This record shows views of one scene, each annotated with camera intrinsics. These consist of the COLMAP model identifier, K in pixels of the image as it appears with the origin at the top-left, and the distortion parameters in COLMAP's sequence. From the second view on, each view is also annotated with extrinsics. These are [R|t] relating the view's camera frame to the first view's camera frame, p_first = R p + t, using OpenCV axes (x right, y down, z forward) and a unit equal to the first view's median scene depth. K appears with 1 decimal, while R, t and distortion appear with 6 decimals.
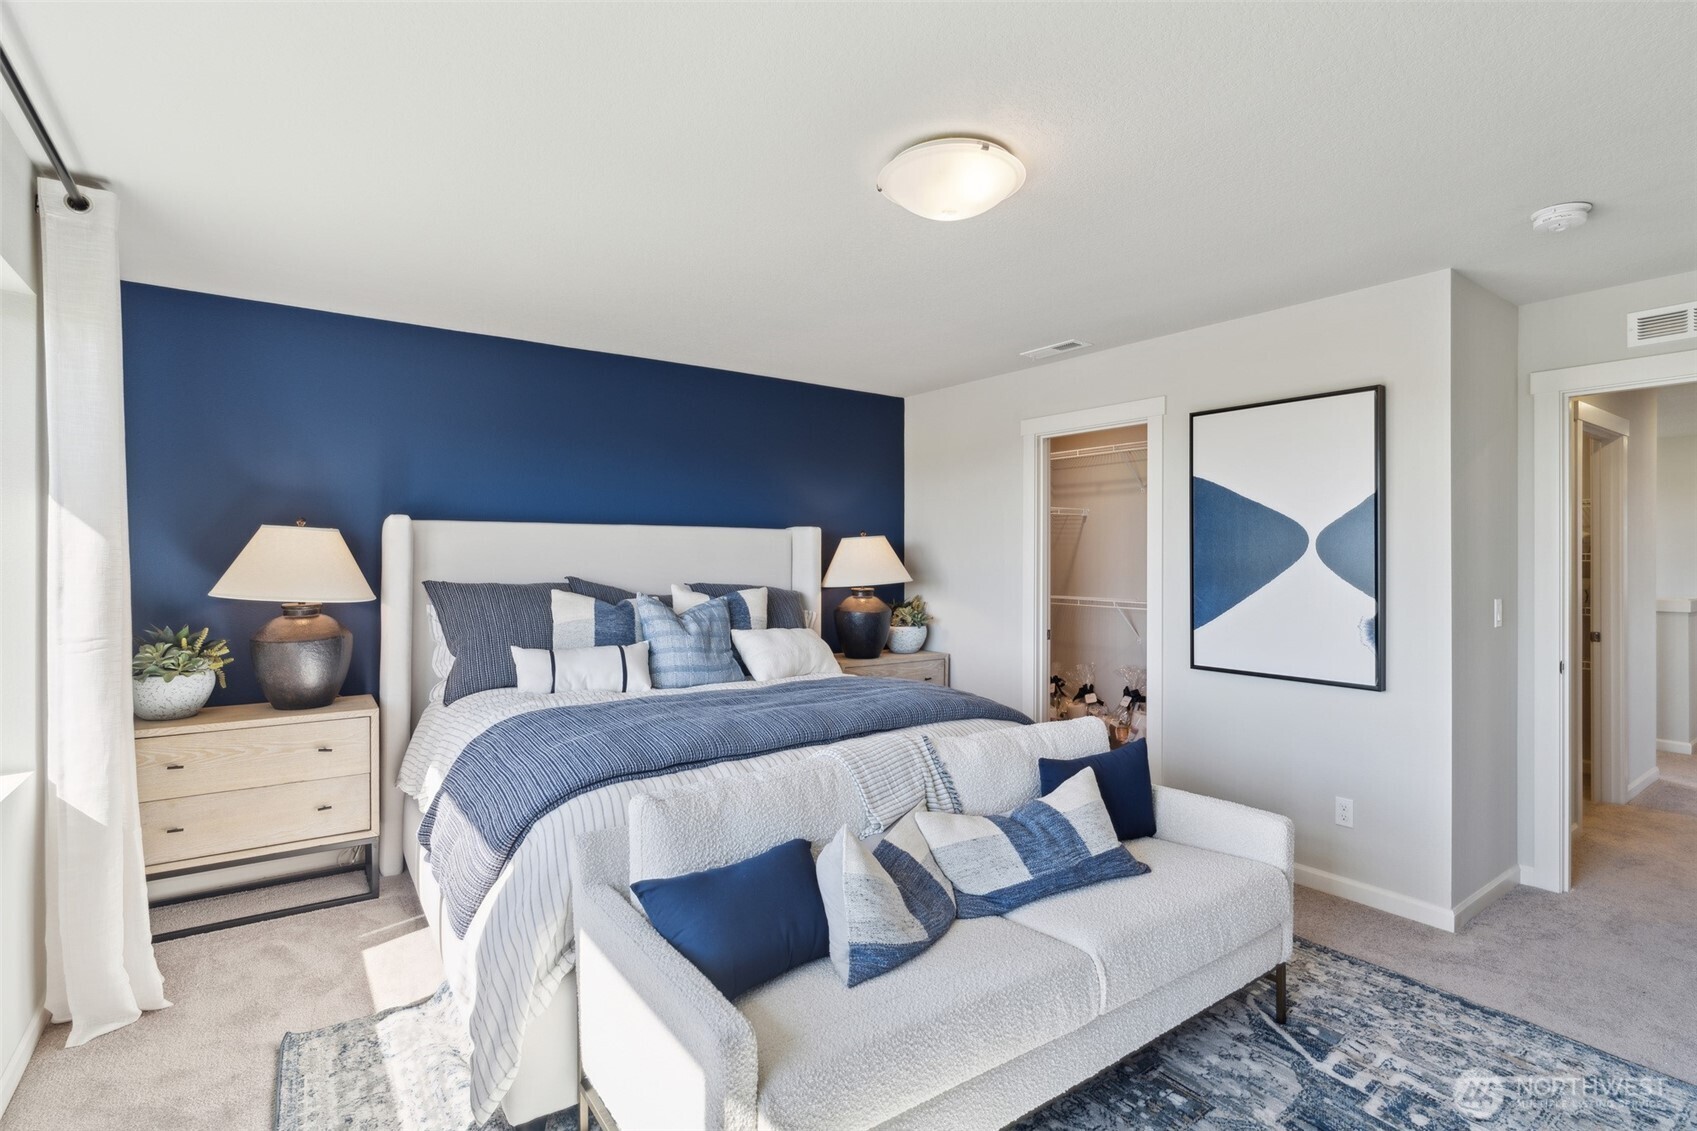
lens RADIAL K [[817.5, 0, 854.1], [0, 817.5, 561.3], [0, 0, 1]] dist [-0.003973, 0.000664]
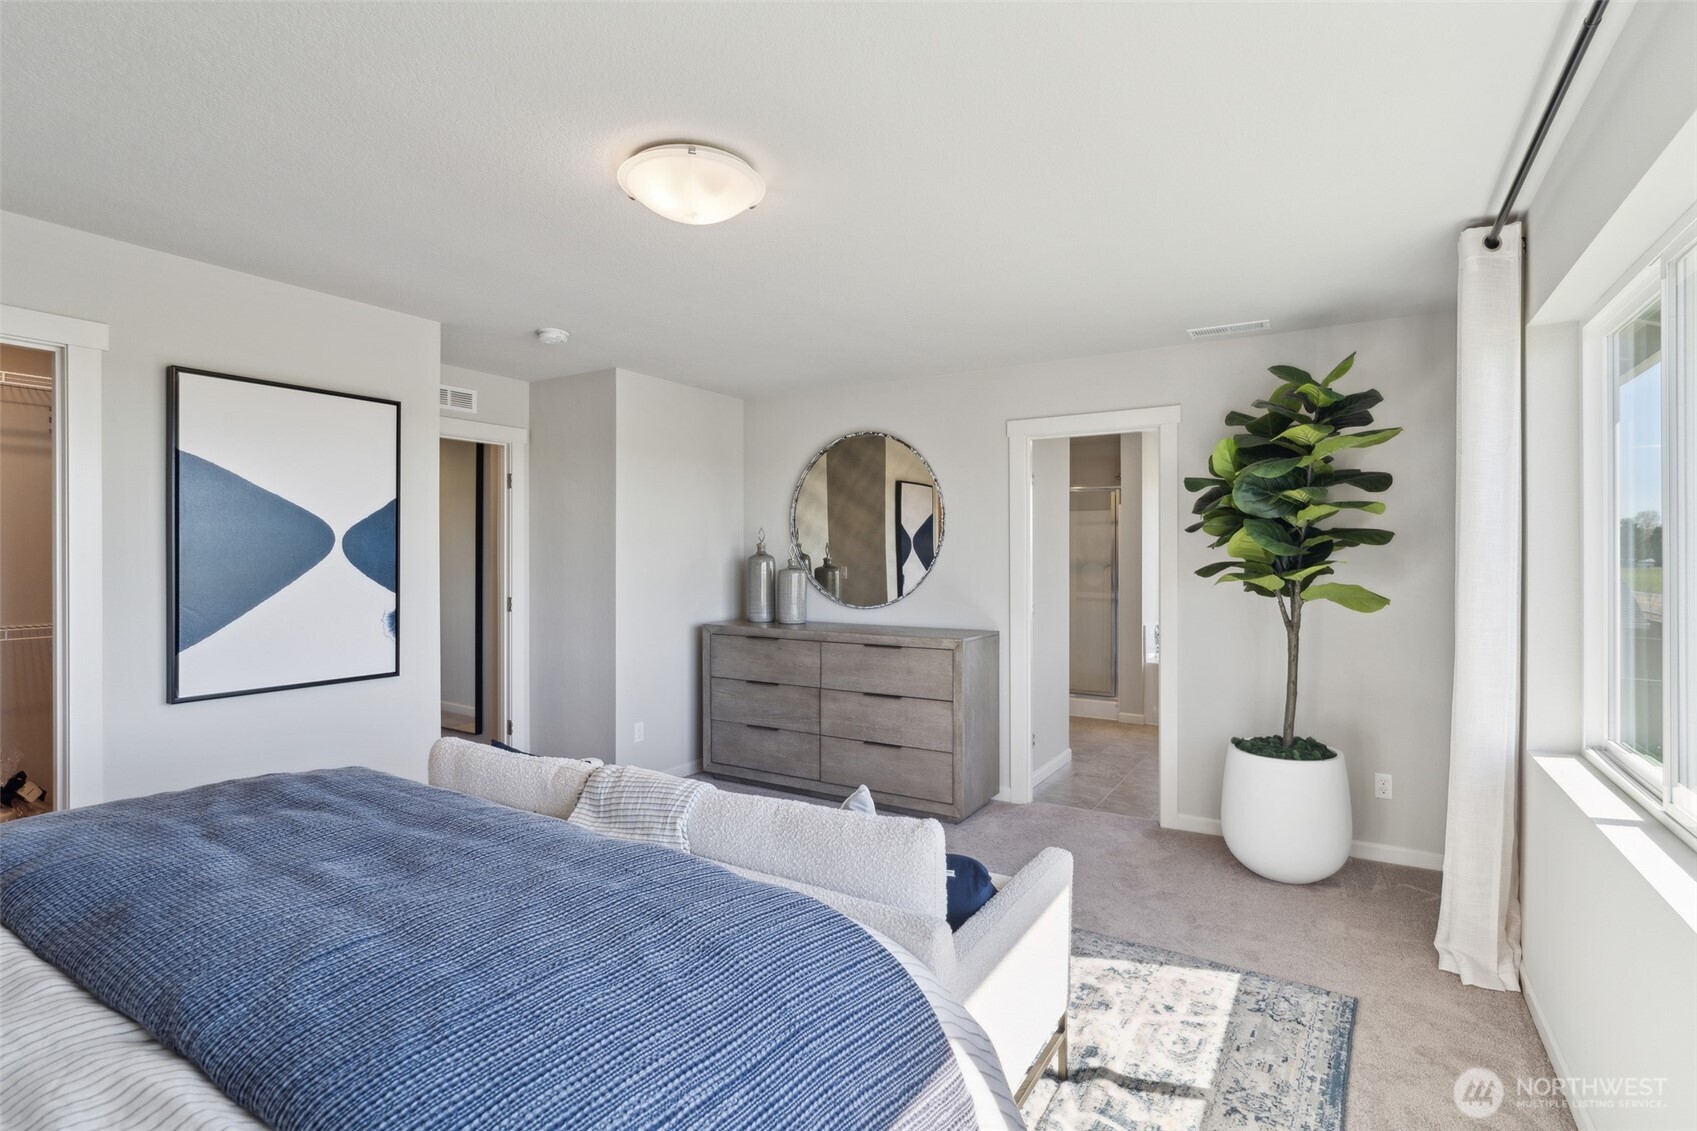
lens RADIAL K [[817.5, 0, 851.3], [0, 817.5, 558.6], [0, 0, 1]] dist [-0.003973, 0.000664]
pose [[-0.389442, -0.010984, 0.920985, -0.592244], [-0.001596, 0.999935, 0.011251, -0.014174], [-0.921049, 0.002912, -0.389435, 0.816149]]
